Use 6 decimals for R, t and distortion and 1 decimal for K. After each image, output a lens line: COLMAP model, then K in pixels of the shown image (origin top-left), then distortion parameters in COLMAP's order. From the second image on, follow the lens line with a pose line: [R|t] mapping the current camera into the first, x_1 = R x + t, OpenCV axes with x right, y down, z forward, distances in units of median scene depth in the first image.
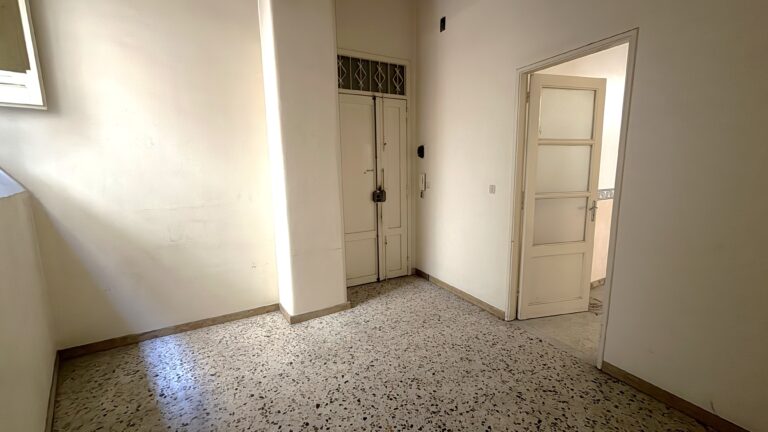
lens RADIAL K [[306.5, 0, 382.3], [0, 306.5, 216.4], [0, 0, 1]] dist [0.001703, 0.000194]
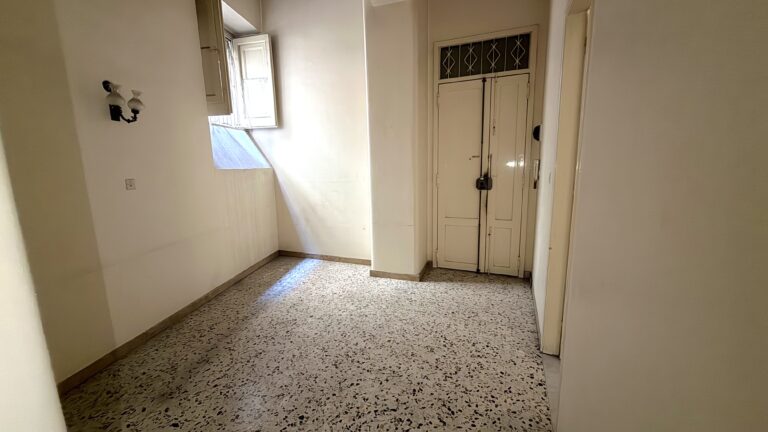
lens RADIAL K [[306.5, 0, 382.3], [0, 306.5, 216.4], [0, 0, 1]] dist [0.001703, 0.000194]
pose [[0.632878, 0.134084, -0.762552, 0.639778], [-0.113887, 0.990299, 0.079611, -0.006405], [0.765829, 0.036461, 0.642009, 0.182913]]
